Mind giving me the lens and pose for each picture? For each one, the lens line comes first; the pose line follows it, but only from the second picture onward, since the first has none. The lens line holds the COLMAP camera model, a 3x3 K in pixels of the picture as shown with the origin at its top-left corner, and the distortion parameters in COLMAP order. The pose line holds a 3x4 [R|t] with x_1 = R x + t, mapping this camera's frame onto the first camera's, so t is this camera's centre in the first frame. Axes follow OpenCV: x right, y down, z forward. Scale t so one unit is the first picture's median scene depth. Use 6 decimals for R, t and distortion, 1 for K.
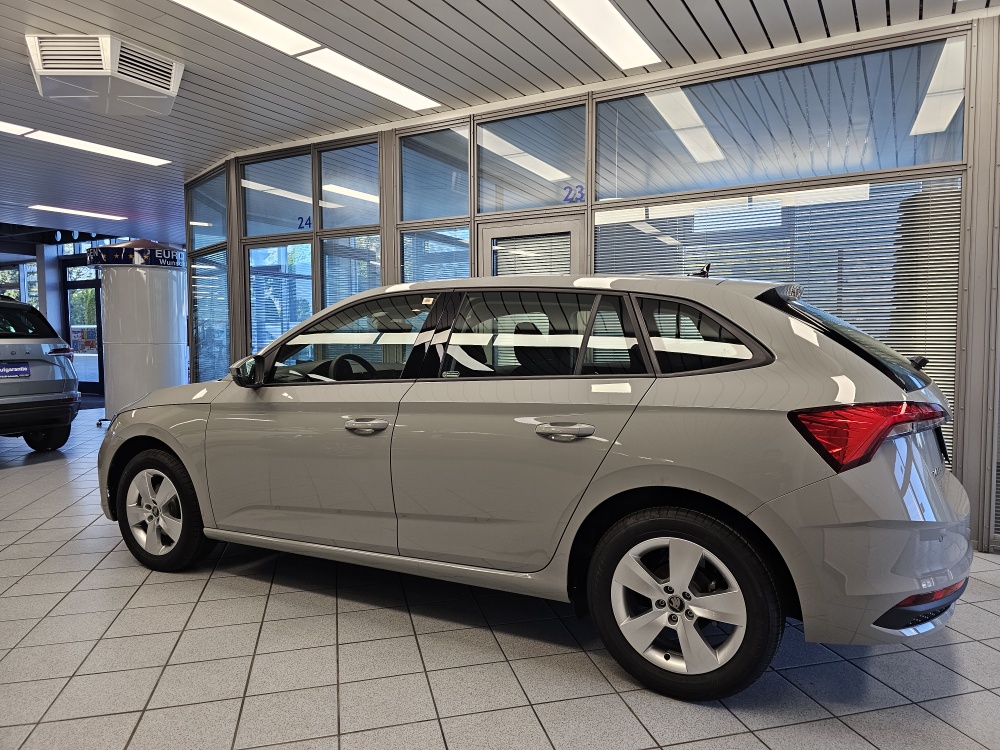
lens RADIAL K [[707.2, 0, 541.7], [0, 707.2, 369.8], [0, 0, 1]] dist [0.142226, -0.128846]
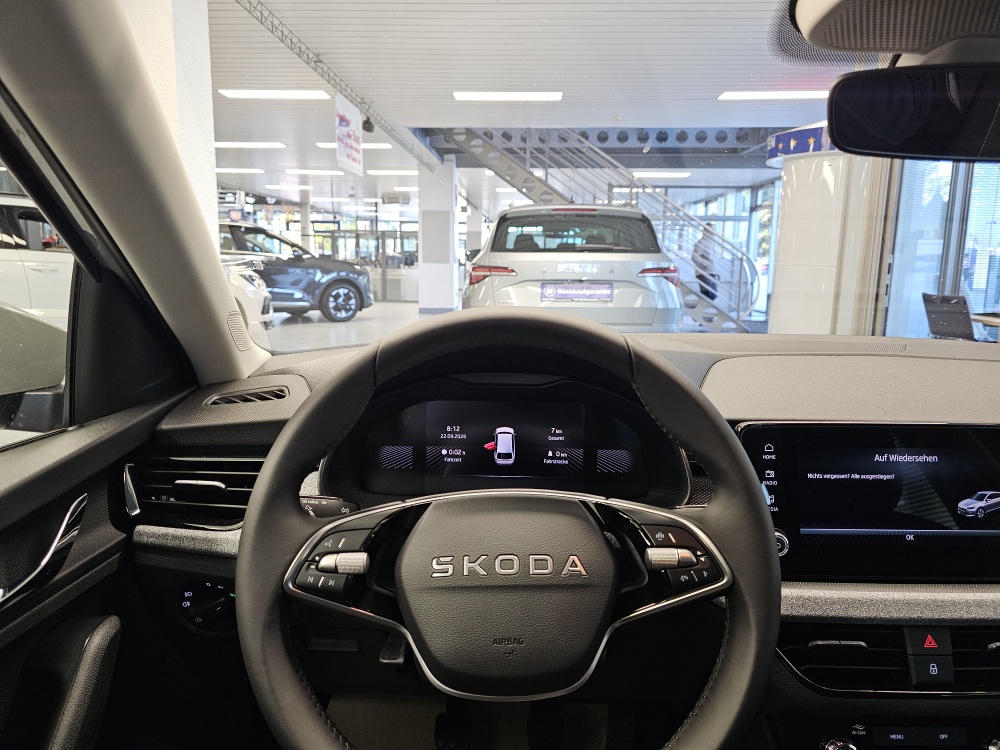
lens RADIAL K [[669.6, 0, 498.8], [0, 669.6, 366.2], [0, 0, 1]] dist [0.050918, -0.001208]
pose [[0.434810, 0.155261, -0.887037, -0.088886], [-0.060020, 0.987831, 0.143482, -0.018569], [0.898520, -0.009148, 0.438838, 0.553520]]
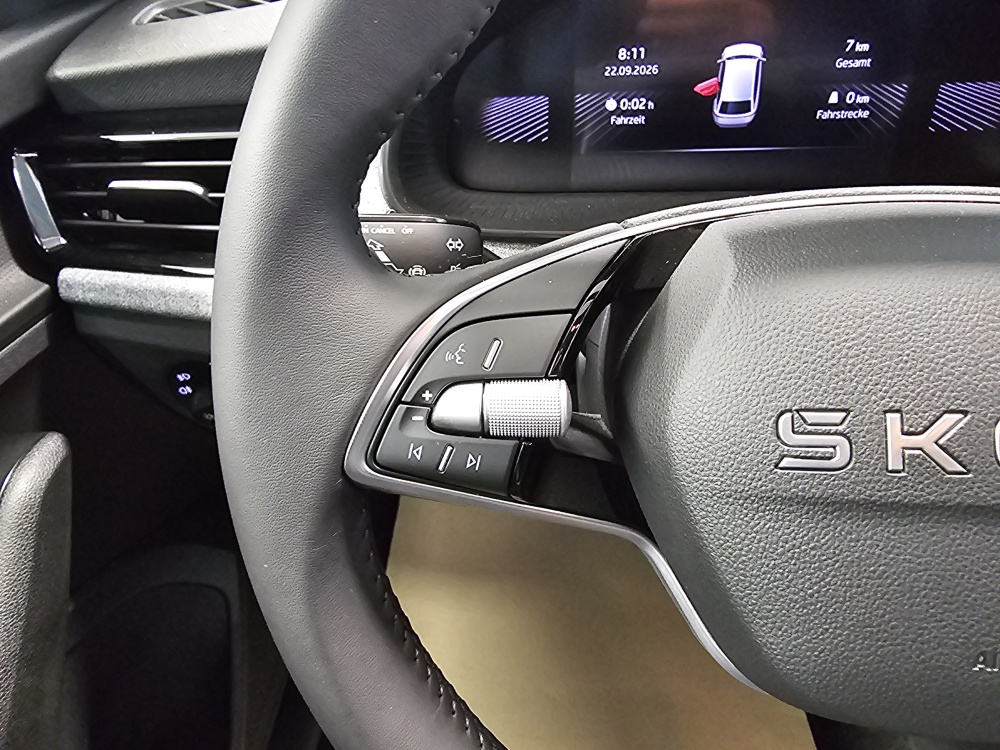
lens RADIAL K [[653.9, 0, 463.5], [0, 653.9, 327.2], [0, 0, 1]] dist [0.002888, -0.001069]
pose [[0.370728, 0.506741, -0.778315, -0.142740], [0.004972, 0.836937, 0.547277, -0.002176], [0.928728, -0.206760, 0.307756, 0.562021]]
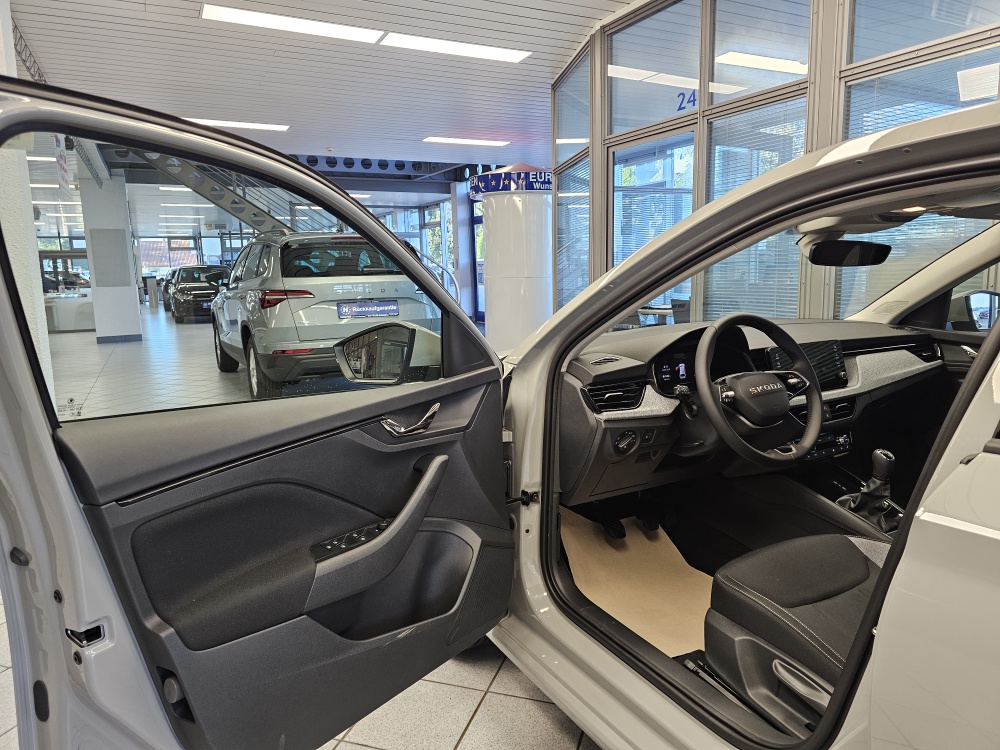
lens RADIAL K [[691.0, 0, 500.0], [0, 691.0, 375.0], [0, 0, 1]] dist [0.001402, -0.003307]
pose [[0.831813, 0.075380, -0.549913, -0.090823], [-0.011796, 0.992912, 0.118263, -0.020995], [0.554930, -0.091886, 0.826807, 0.321525]]
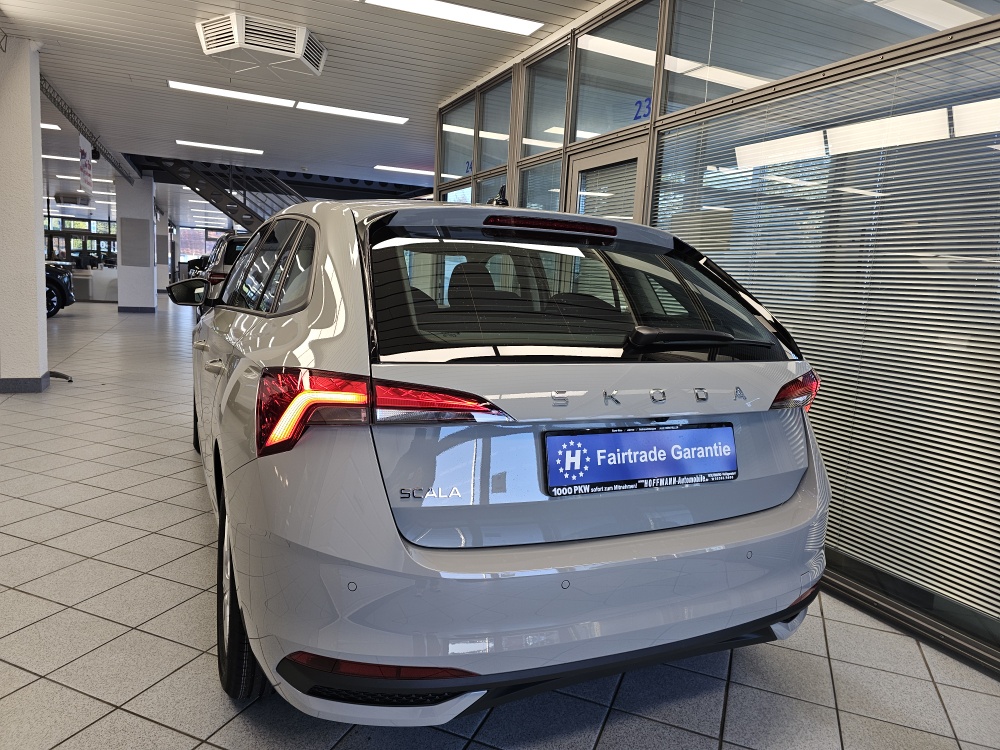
lens RADIAL K [[712.5, 0, 516.0], [0, 712.5, 380.8], [0, 0, 1]] dist [0.070388, -0.100703]
pose [[0.786660, 0.134793, -0.602492, 0.373617], [-0.089700, 0.990474, 0.104475, -0.012263], [0.610835, -0.028143, 0.791258, 0.209718]]
